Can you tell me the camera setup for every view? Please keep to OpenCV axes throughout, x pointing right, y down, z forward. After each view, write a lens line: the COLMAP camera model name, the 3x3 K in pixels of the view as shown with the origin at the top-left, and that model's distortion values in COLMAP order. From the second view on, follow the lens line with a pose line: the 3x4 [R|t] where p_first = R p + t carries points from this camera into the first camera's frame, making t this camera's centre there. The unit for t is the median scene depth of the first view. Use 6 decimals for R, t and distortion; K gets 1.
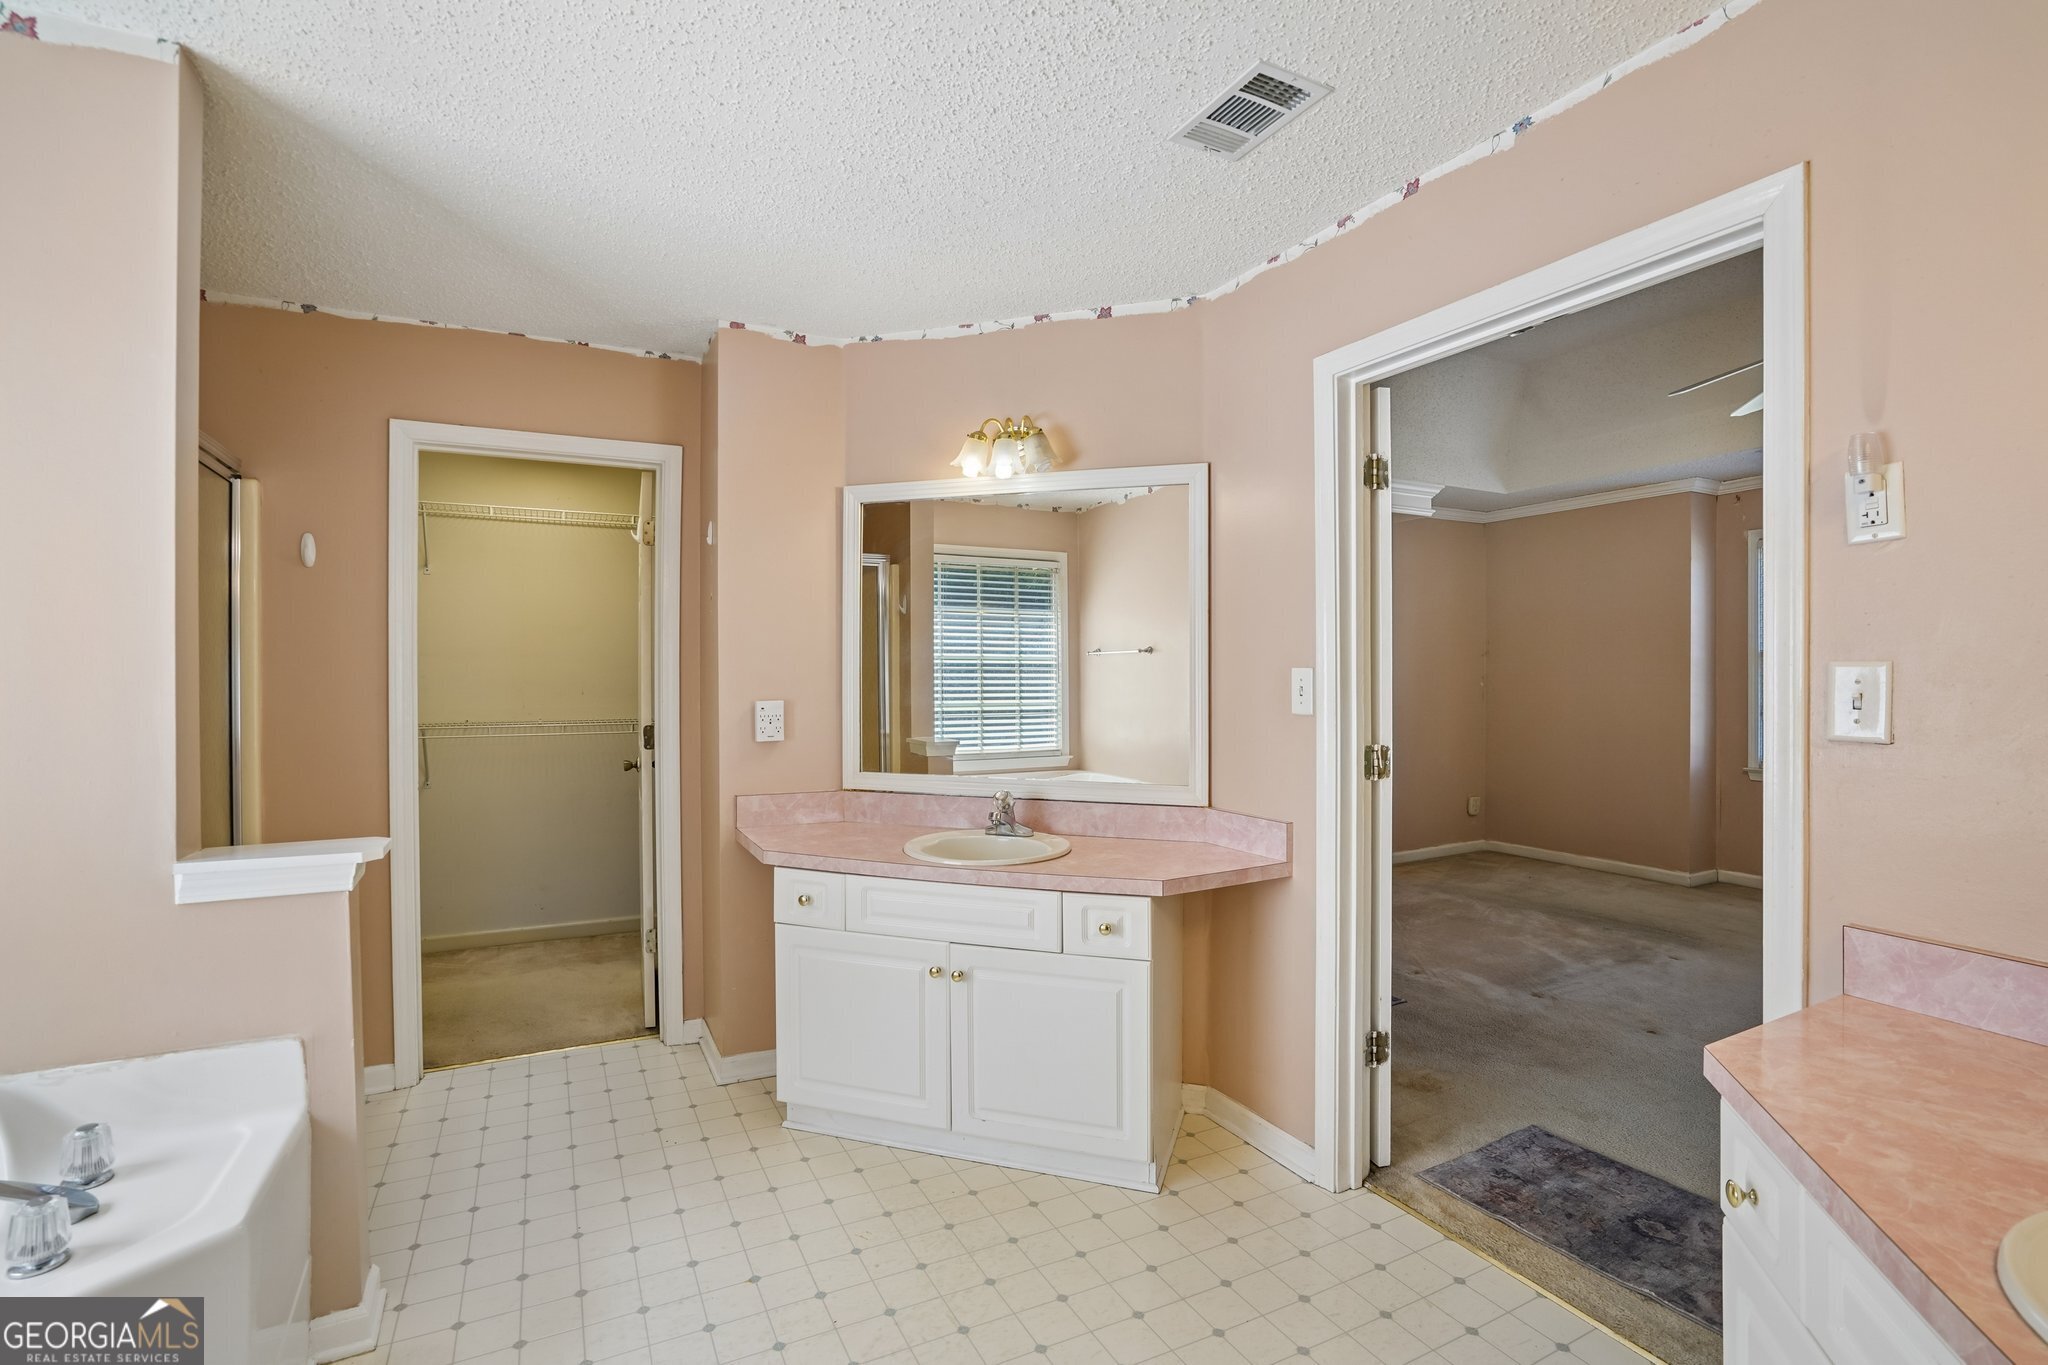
lens RADIAL K [[946.4, 0, 1011.2], [0, 946.4, 682.5], [0, 0, 1]] dist [-0.057486, 0.023480]
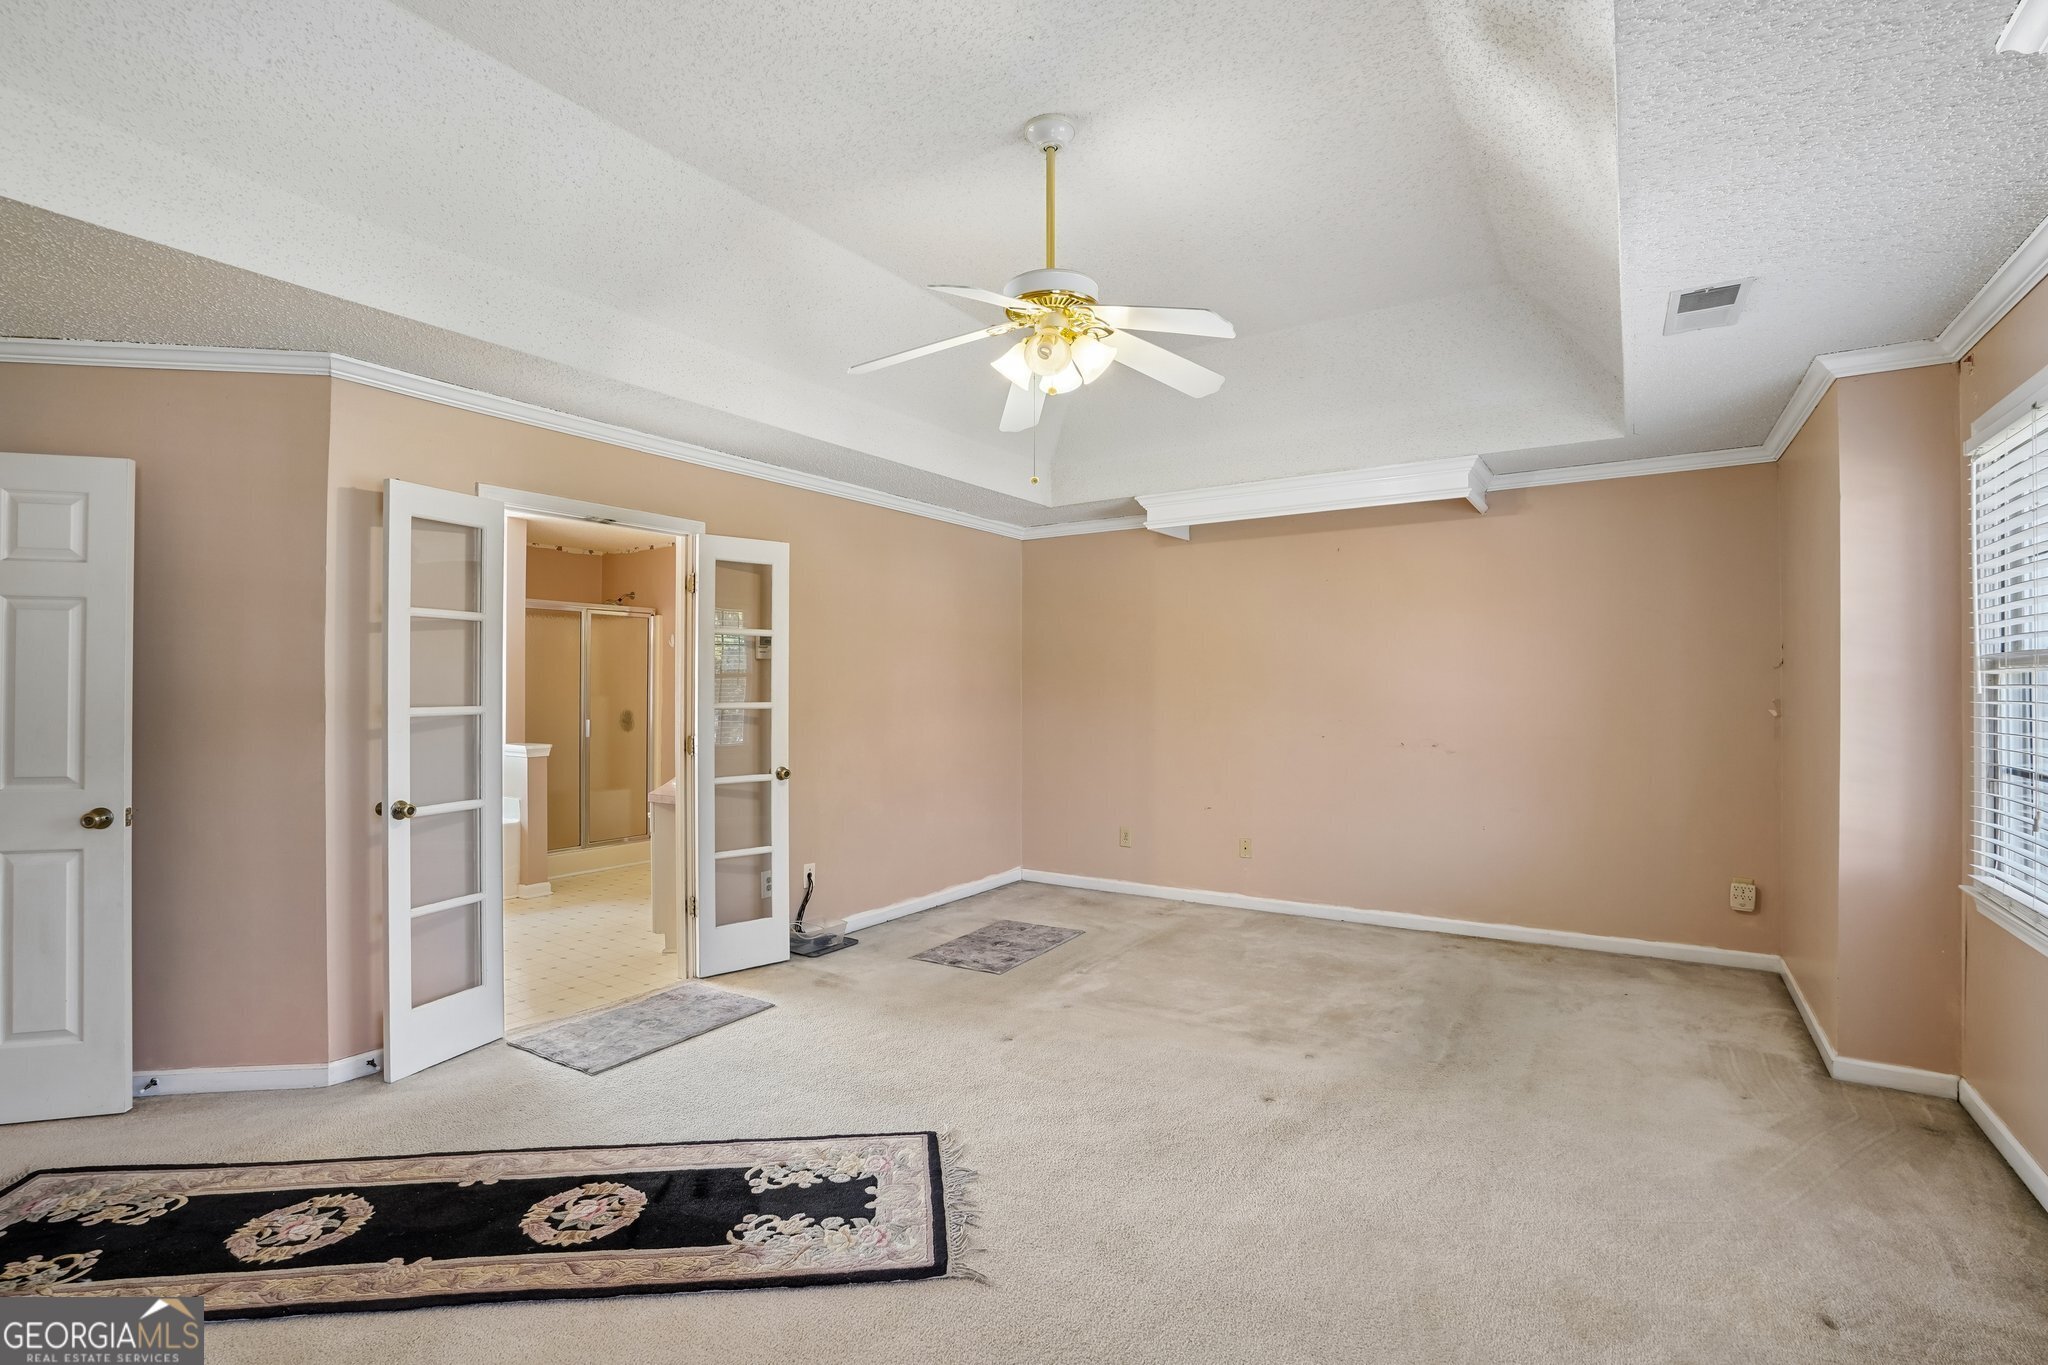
lens RADIAL K [[946.4, 0, 1011.2], [0, 946.4, 682.5], [0, 0, 1]] dist [-0.057486, 0.023480]
pose [[0.485979, -0.001419, -0.873969, 1.986149], [-0.009169, 0.999935, -0.006722, -0.024862], [0.873923, 0.011280, 0.485934, 0.581207]]
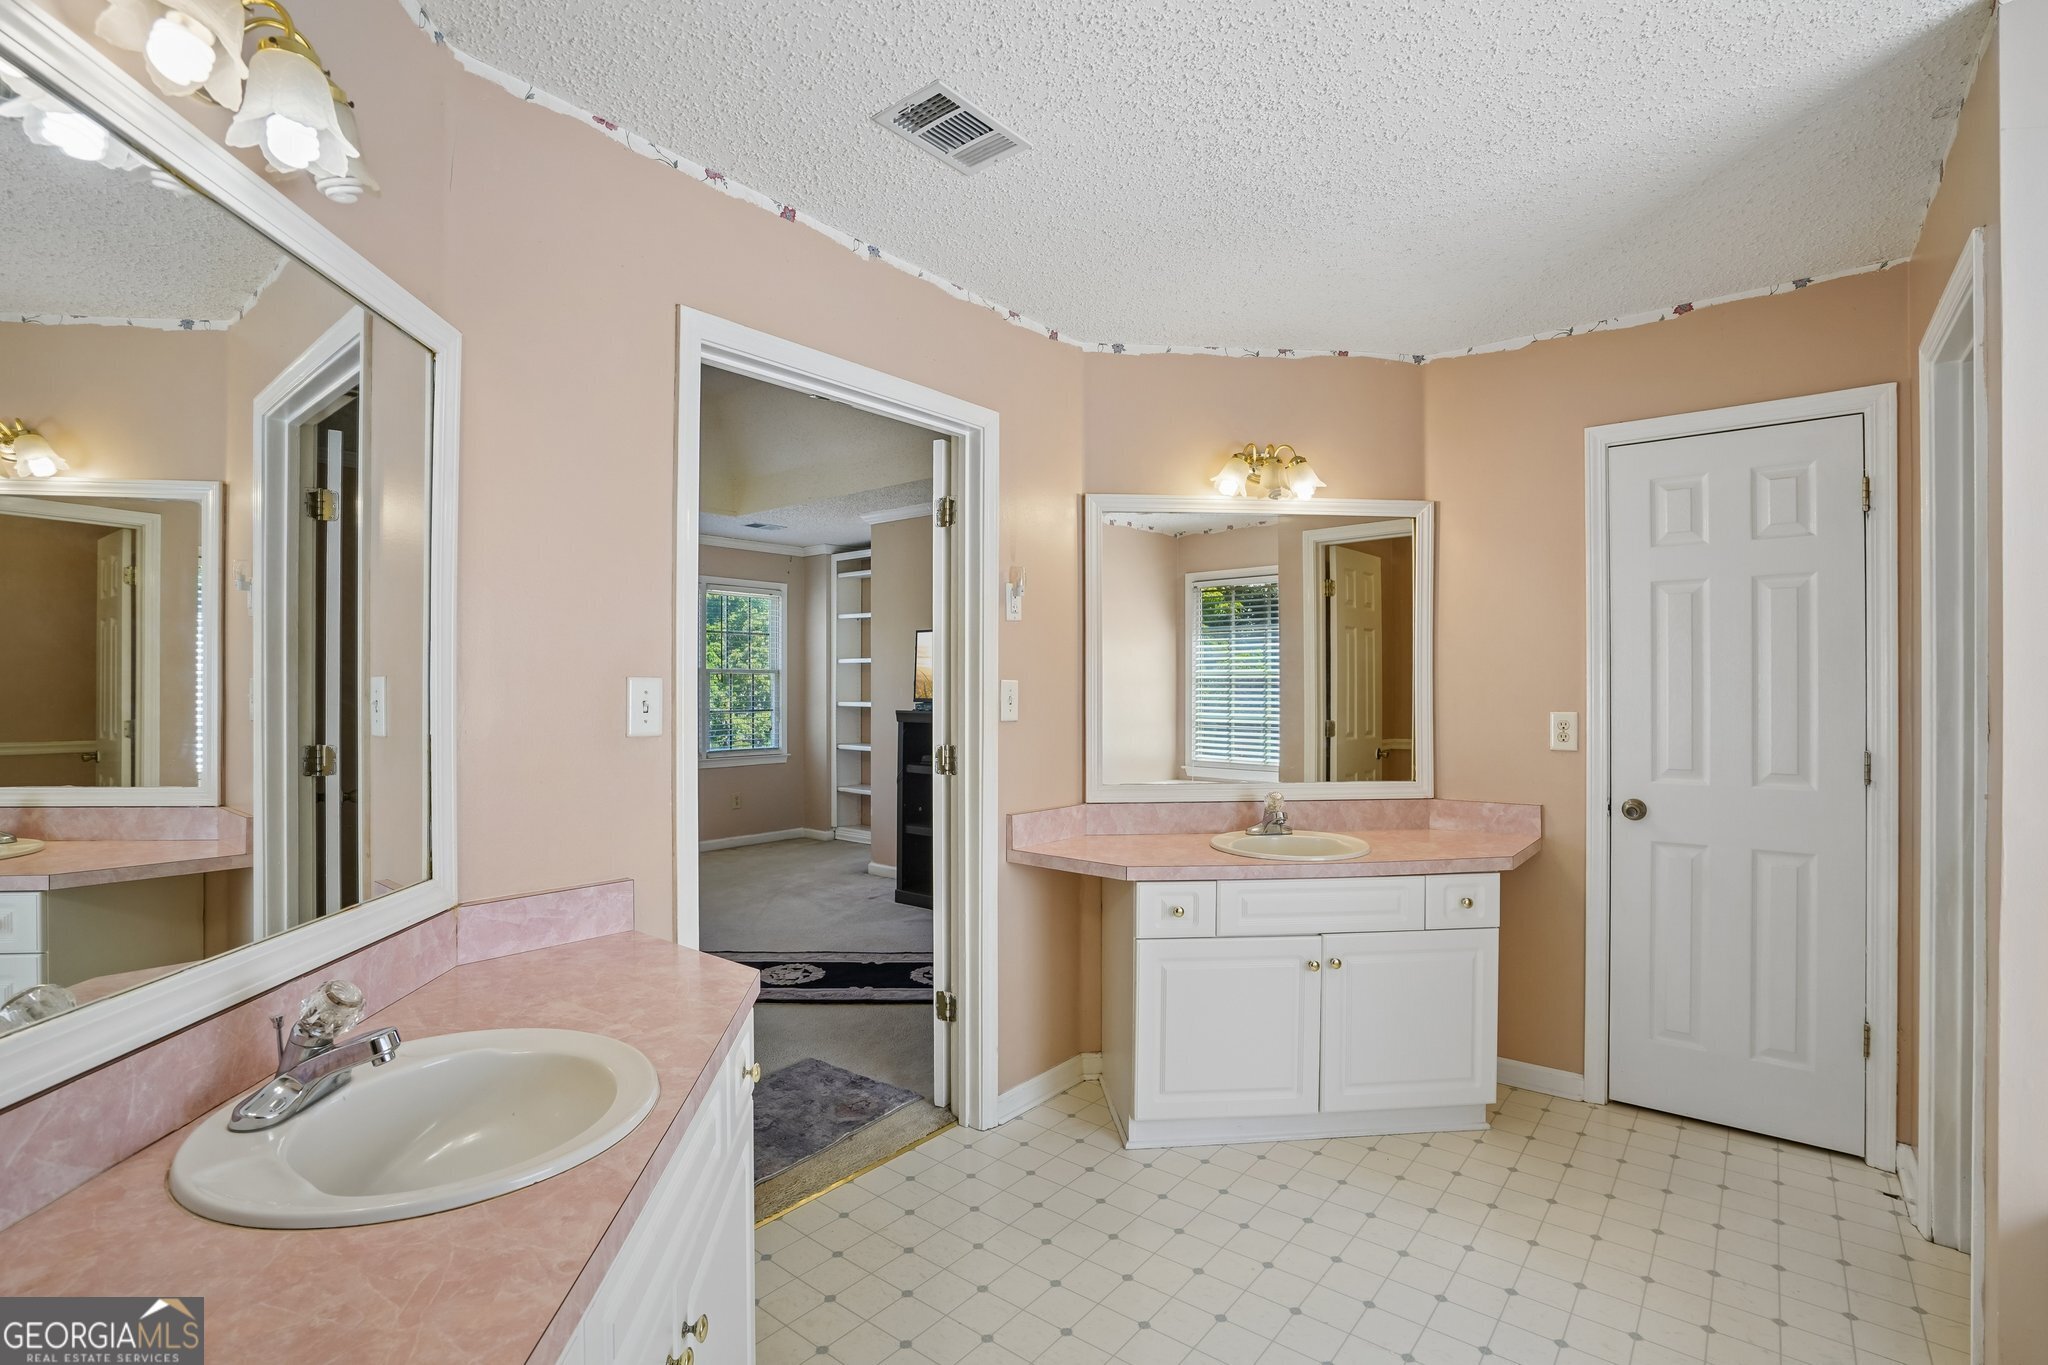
lens RADIAL K [[946.4, 0, 1011.2], [0, 946.4, 682.5], [0, 0, 1]] dist [-0.057486, 0.023480]
pose [[-0.405041, 0.006845, 0.914273, -0.484698], [0.009668, 0.999948, -0.003203, -0.003772], [-0.914248, 0.007542, -0.405086, 0.943682]]
